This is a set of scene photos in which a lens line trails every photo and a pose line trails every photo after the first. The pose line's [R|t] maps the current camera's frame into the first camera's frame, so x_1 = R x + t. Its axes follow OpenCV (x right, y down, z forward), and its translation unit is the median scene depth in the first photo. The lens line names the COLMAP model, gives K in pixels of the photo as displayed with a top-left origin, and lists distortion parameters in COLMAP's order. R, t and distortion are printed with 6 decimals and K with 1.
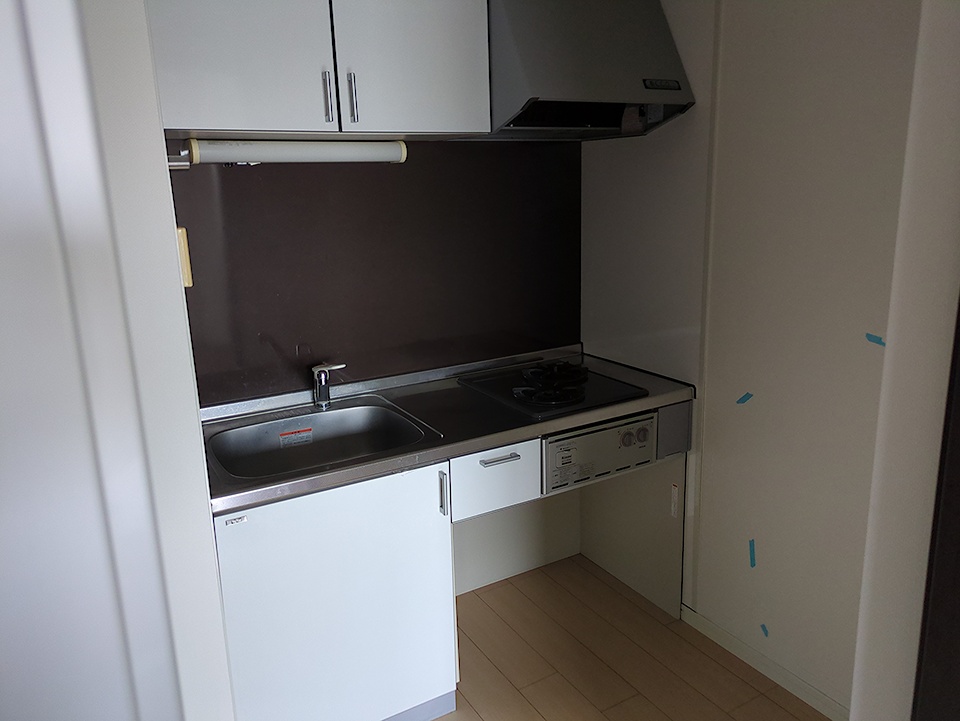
lens RADIAL K [[725.5, 0, 480.0], [0, 725.5, 360.5], [0, 0, 1]] dist [0.021411, -0.006689]
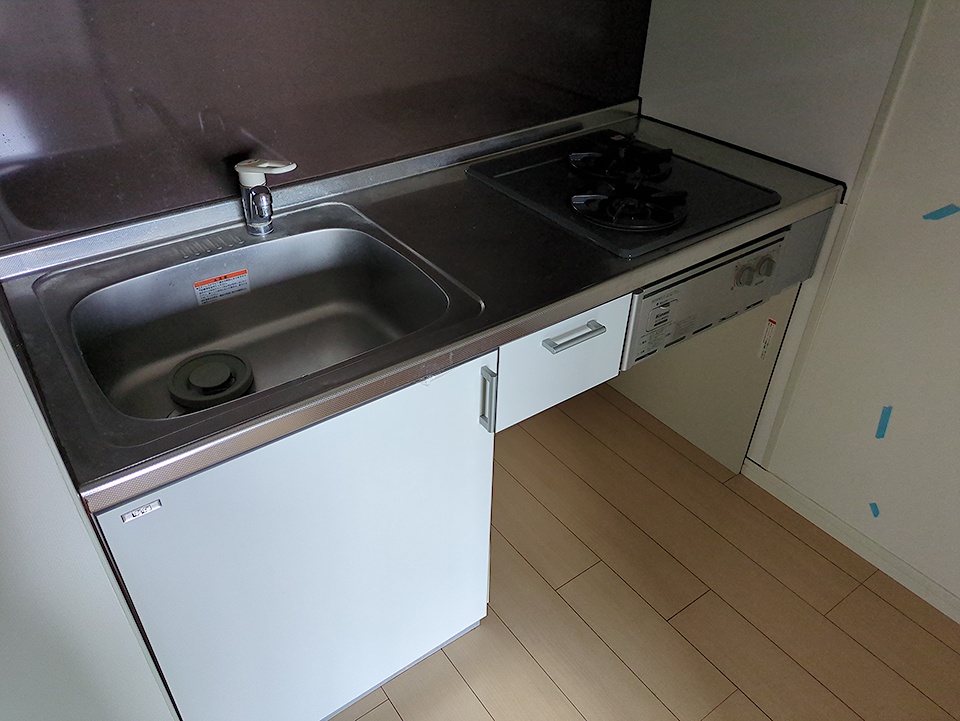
lens RADIAL K [[715.3, 0, 456.6], [0, 715.3, 361.7], [0, 0, 1]] dist [0.025788, -0.003033]
pose [[0.996163, -0.031248, 0.081743, -0.105983], [-0.002260, 0.924580, 0.380981, -0.063496], [-0.087483, -0.379704, 0.920962, 0.395002]]
